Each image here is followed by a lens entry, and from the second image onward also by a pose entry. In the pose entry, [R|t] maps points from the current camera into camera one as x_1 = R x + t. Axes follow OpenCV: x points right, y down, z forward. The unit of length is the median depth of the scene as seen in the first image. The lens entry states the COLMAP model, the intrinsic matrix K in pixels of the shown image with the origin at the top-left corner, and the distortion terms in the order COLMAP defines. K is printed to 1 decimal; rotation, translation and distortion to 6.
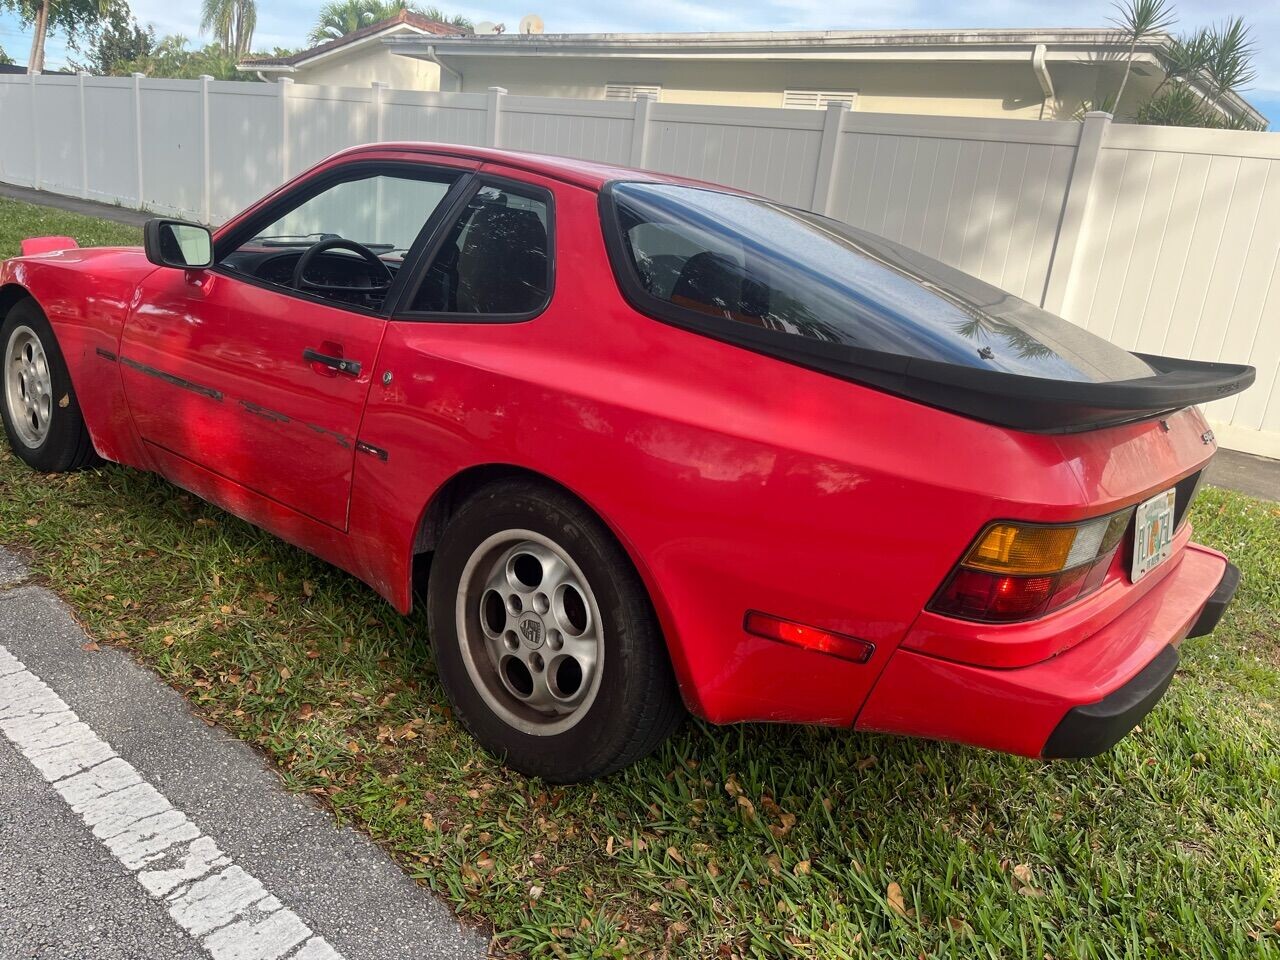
lens RADIAL K [[933.4, 0, 637.3], [0, 933.4, 518.6], [0, 0, 1]] dist [0.069984, -0.095690]
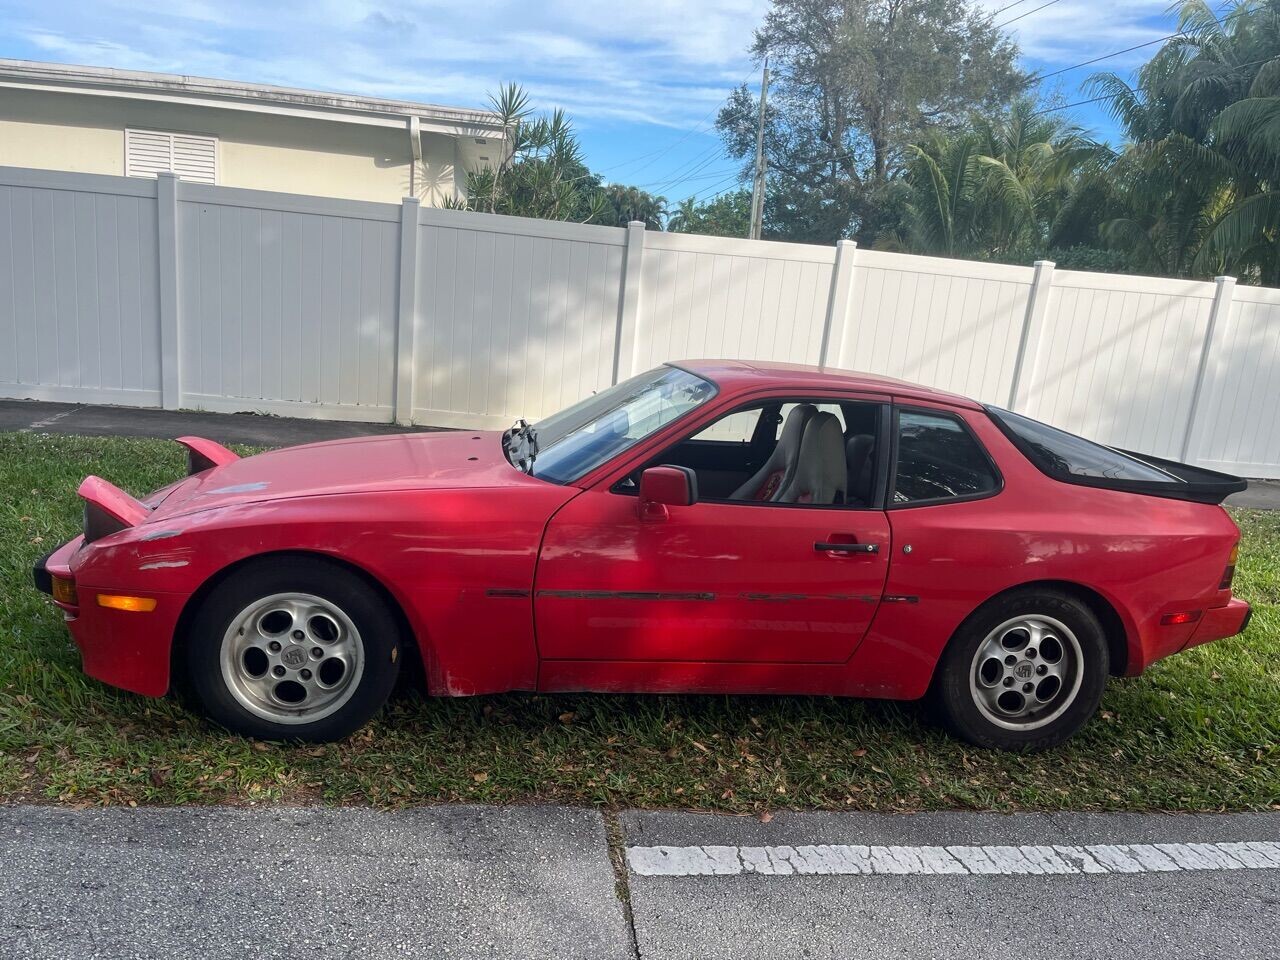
lens RADIAL K [[933.4, 0, 637.3], [0, 933.4, 518.6], [0, 0, 1]] dist [0.069984, -0.095690]
pose [[0.684216, -0.228772, 0.692468, -0.296702], [0.225221, 0.969394, 0.097725, -0.082348], [-0.693631, 0.089093, 0.714799, 0.040462]]
